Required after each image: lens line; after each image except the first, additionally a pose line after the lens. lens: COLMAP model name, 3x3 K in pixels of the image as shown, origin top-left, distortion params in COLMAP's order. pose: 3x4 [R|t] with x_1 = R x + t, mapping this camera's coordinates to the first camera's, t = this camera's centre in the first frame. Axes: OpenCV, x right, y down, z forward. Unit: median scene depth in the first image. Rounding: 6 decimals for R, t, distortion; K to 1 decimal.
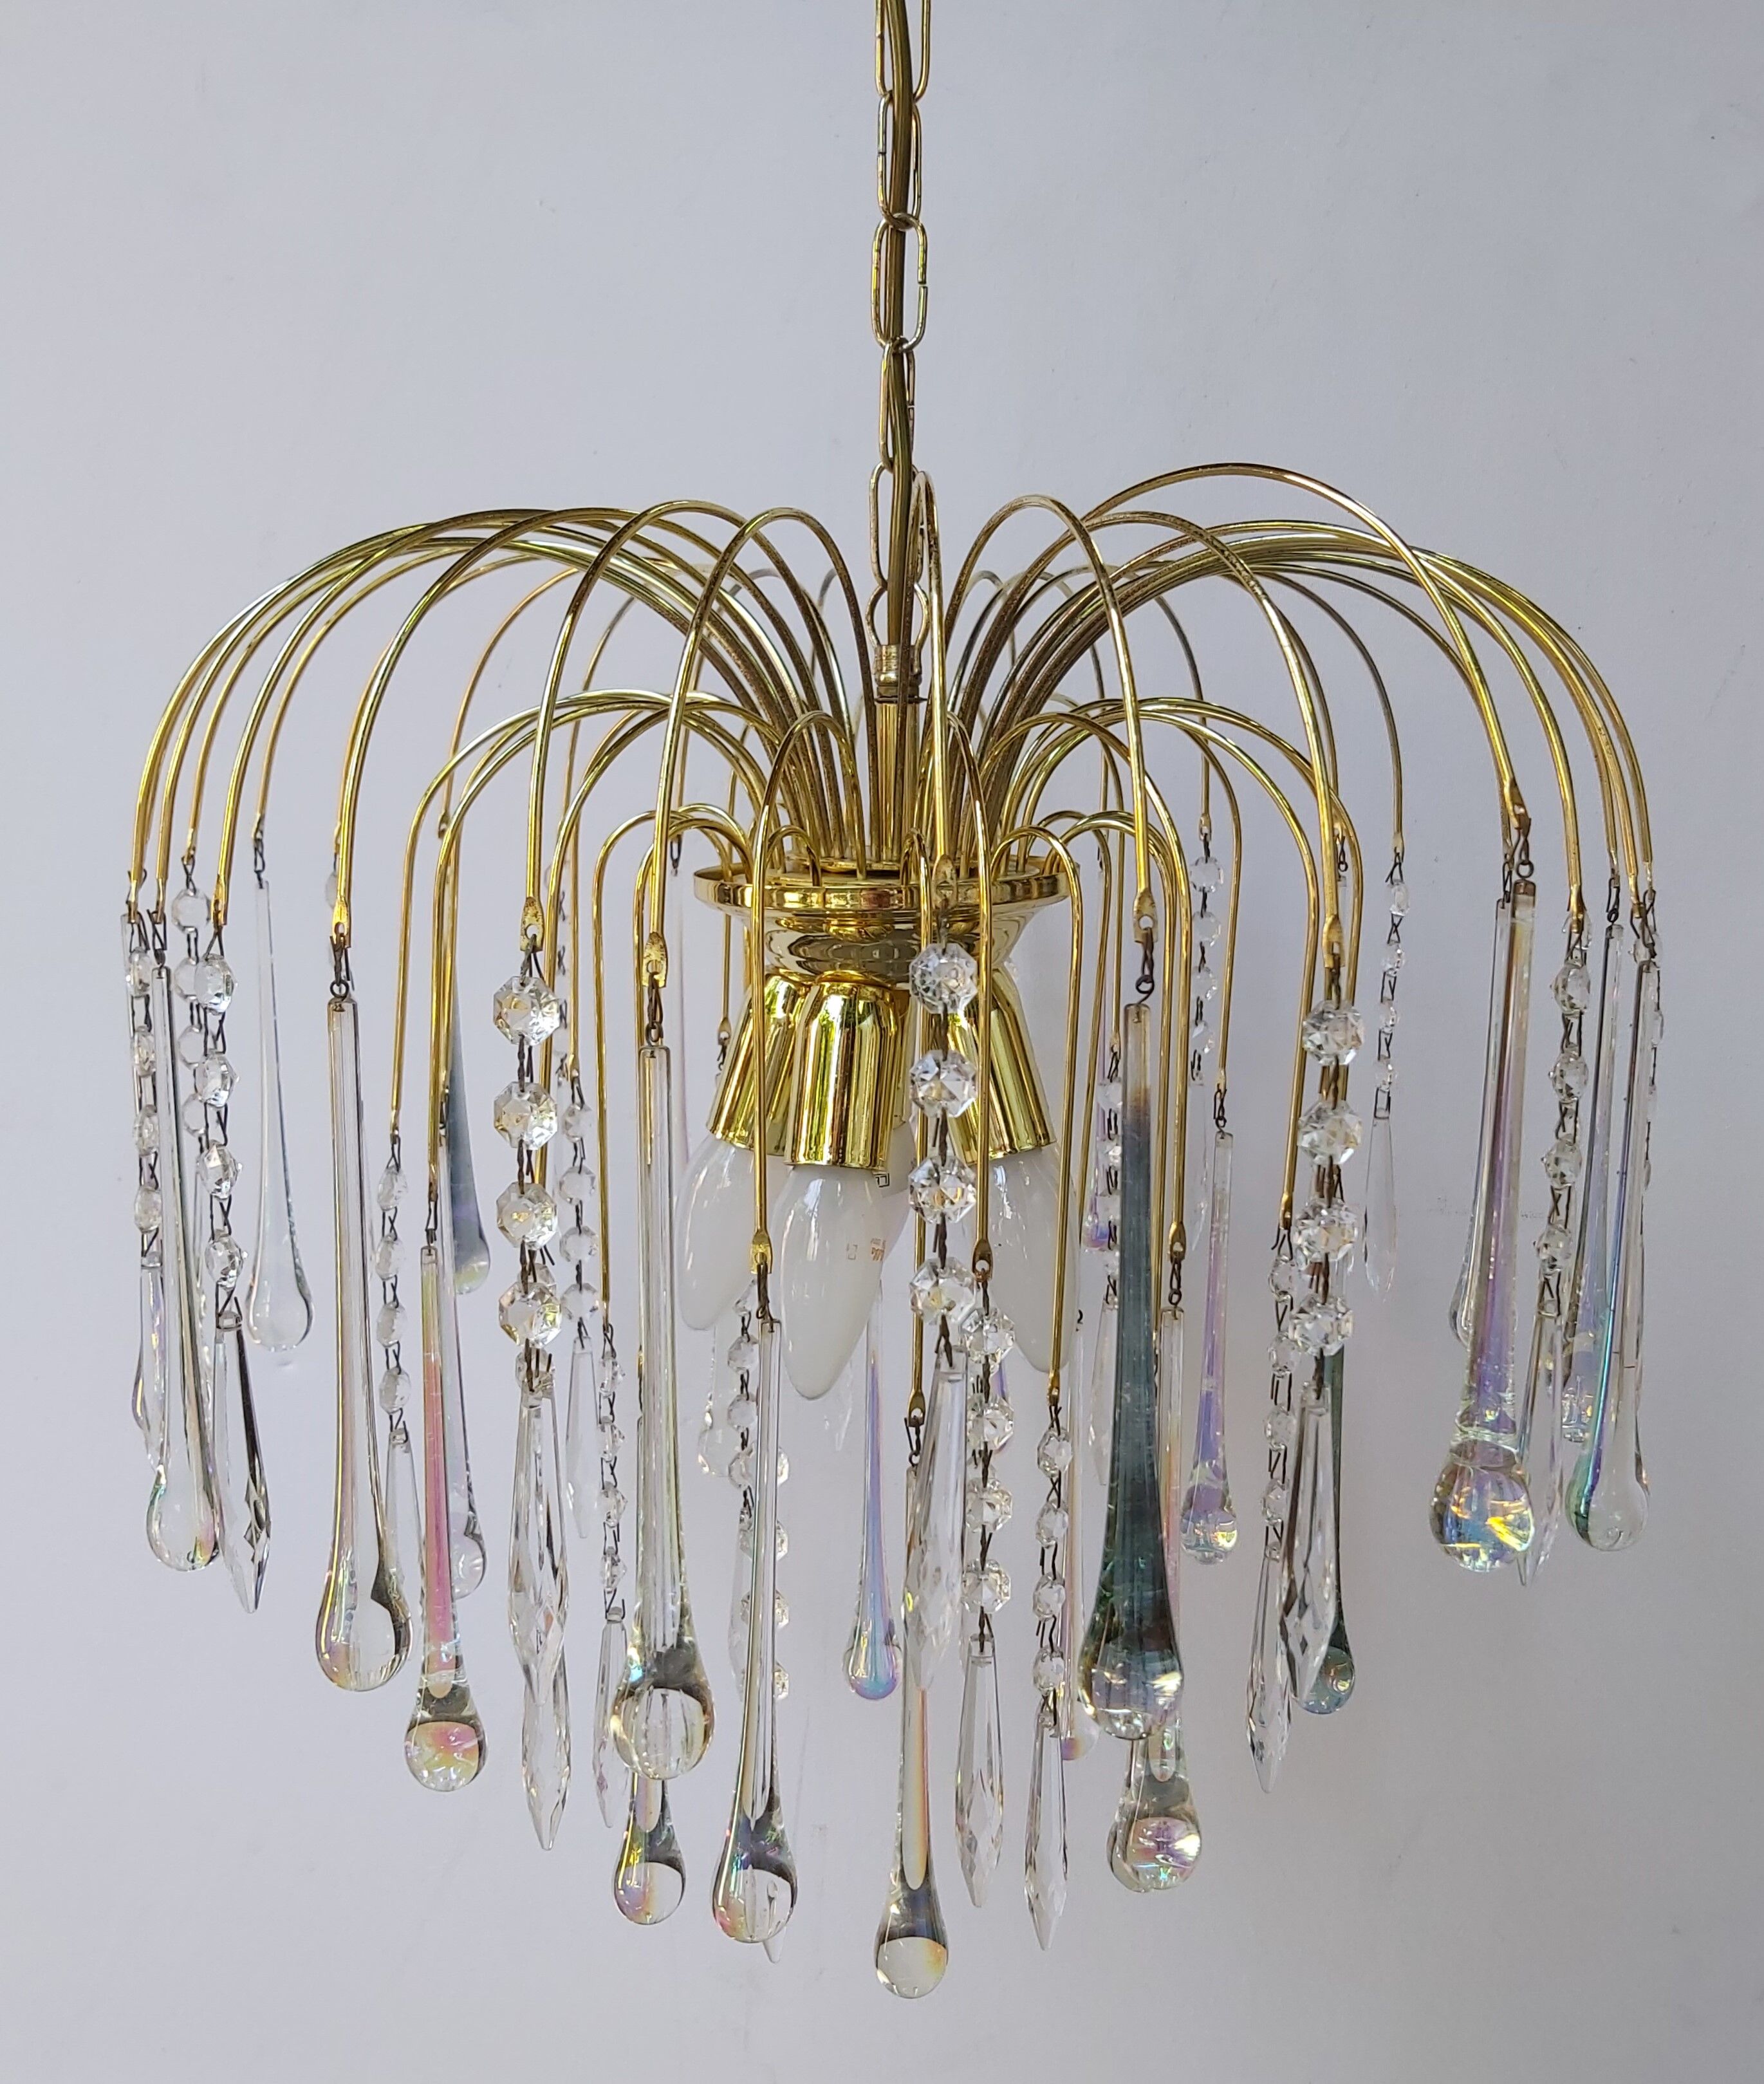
lens RADIAL K [[1687.0, 0, 909.6], [0, 1687.0, 1050.1], [0, 0, 1]] dist [0.050502, -0.006005]
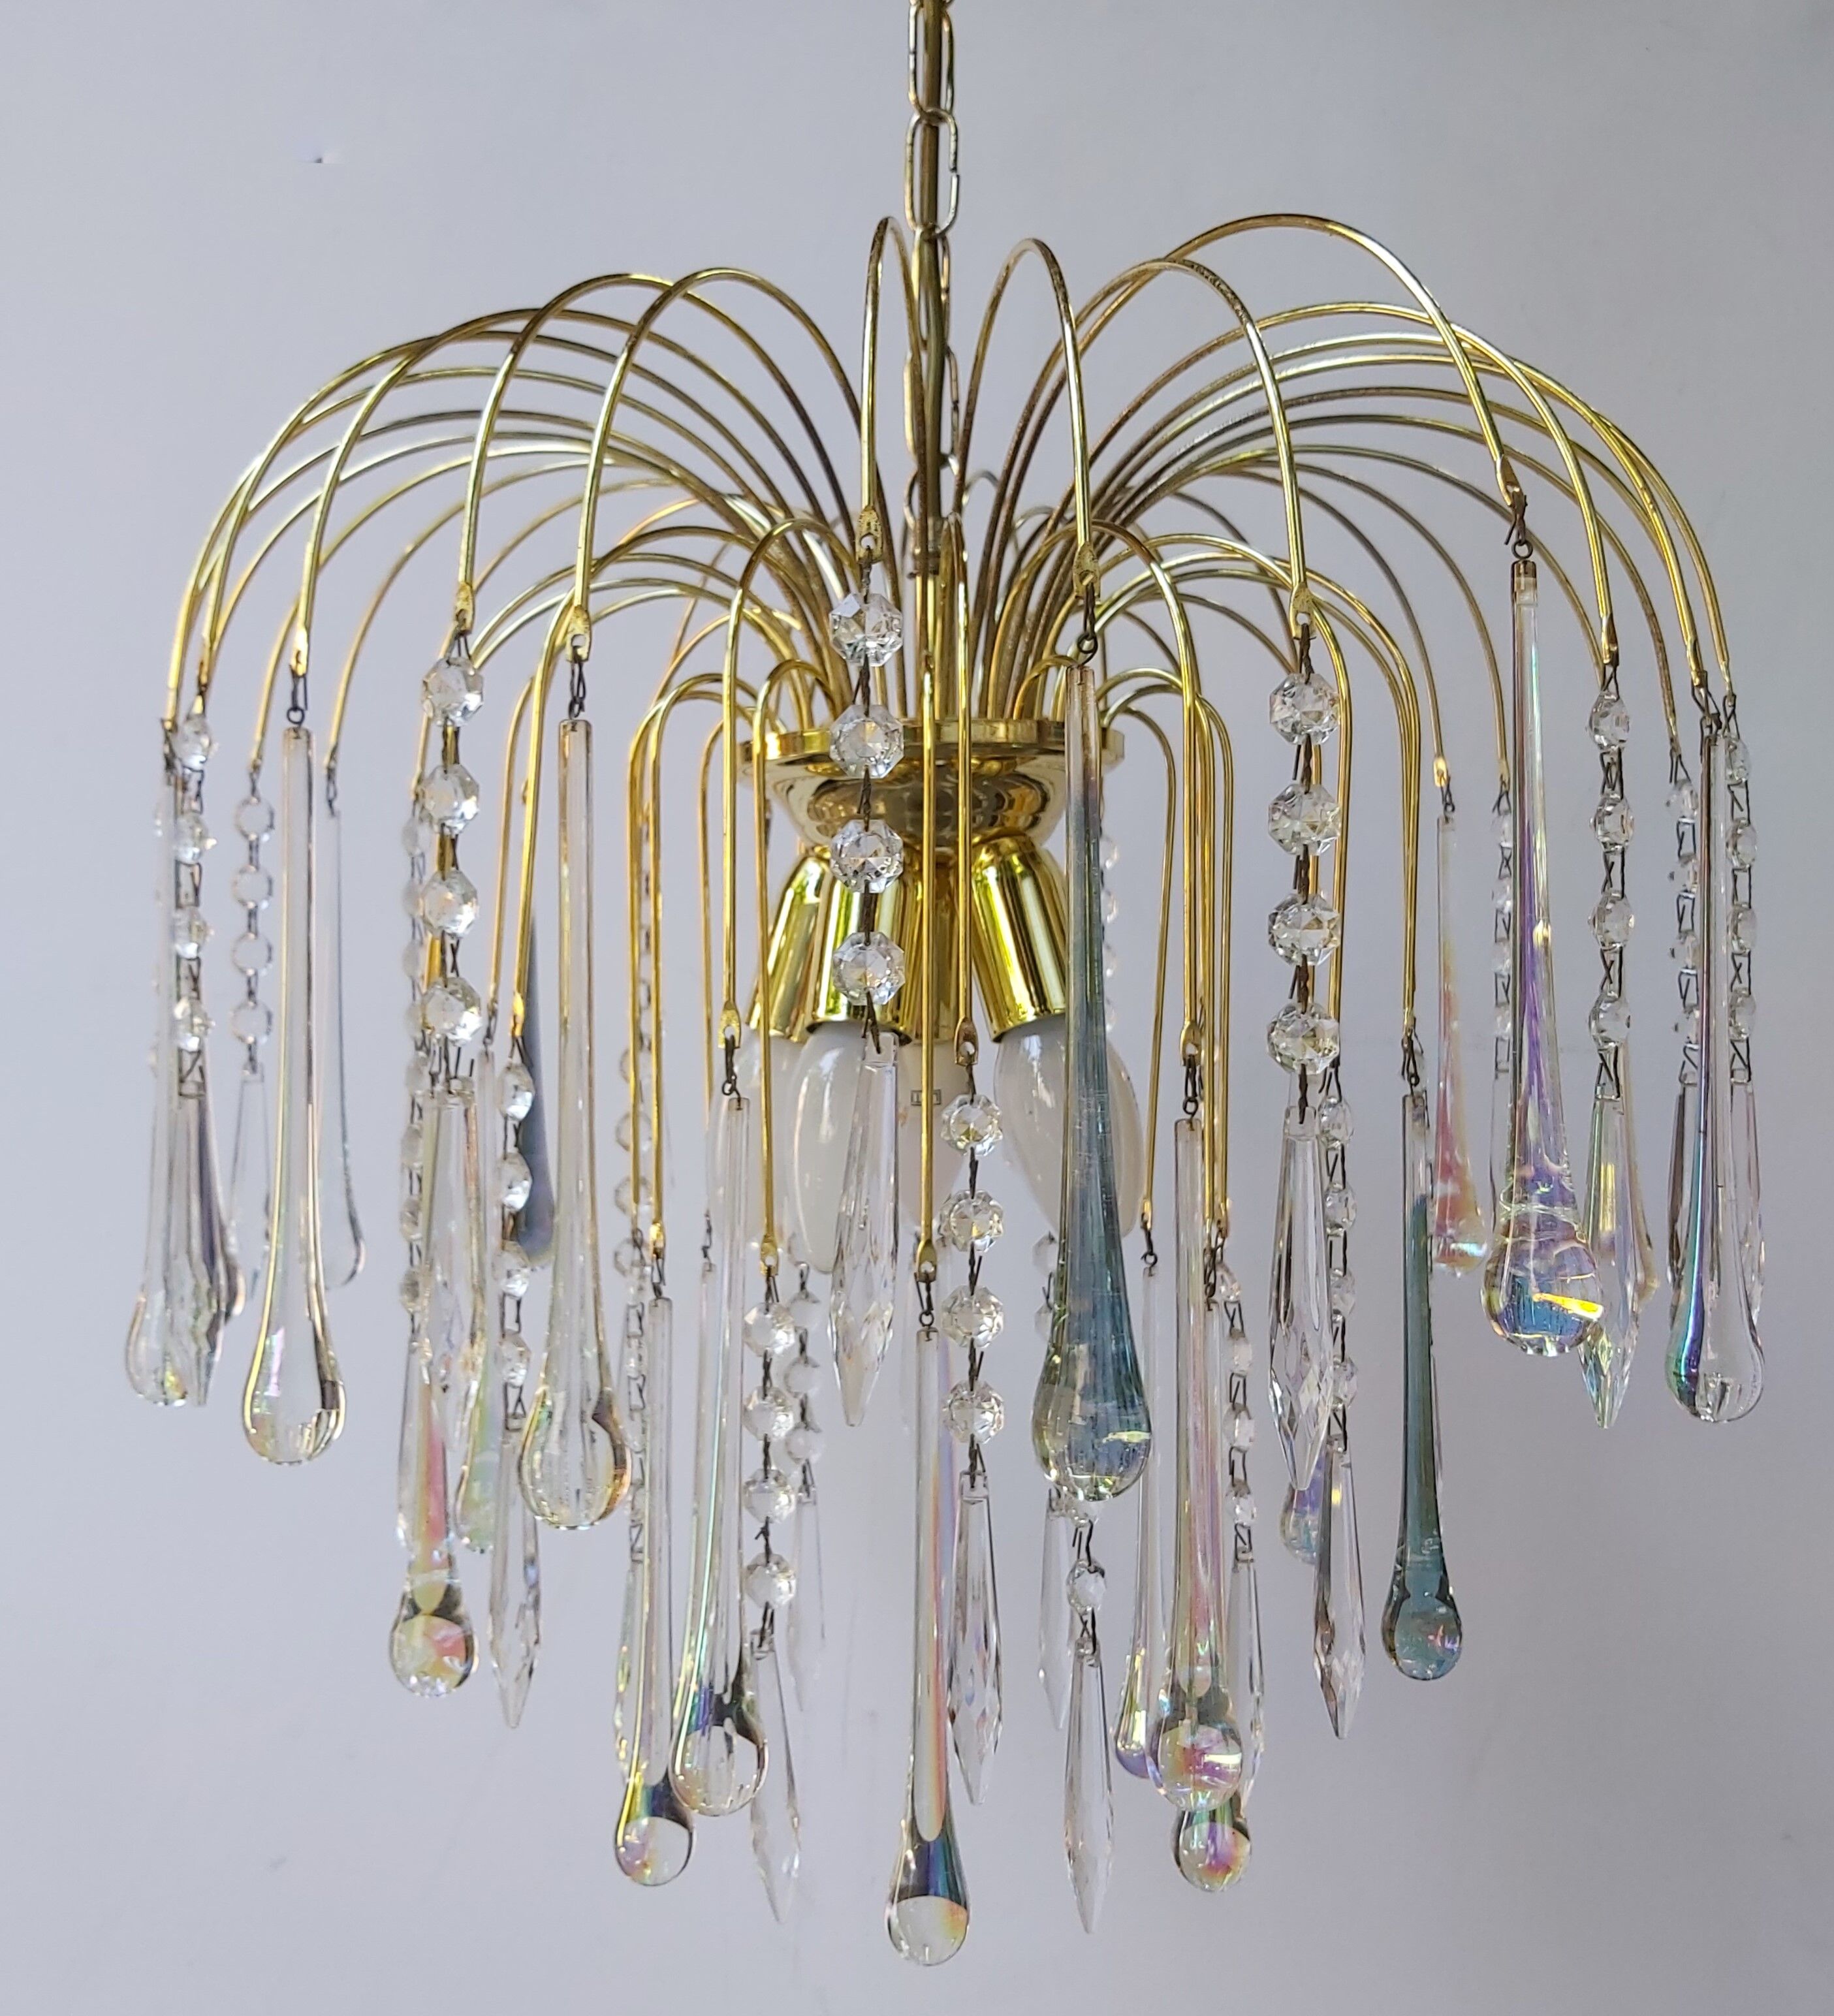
lens RADIAL K [[1725.2, 0, 903.8], [0, 1725.2, 1006.3], [0, 0, 1]] dist [0.061856, -0.047190]
pose [[0.991525, -0.009616, -0.129560, 0.109196], [-0.010909, 0.987573, -0.156784, 0.210916], [0.129457, 0.156869, 0.979098, 0.051415]]
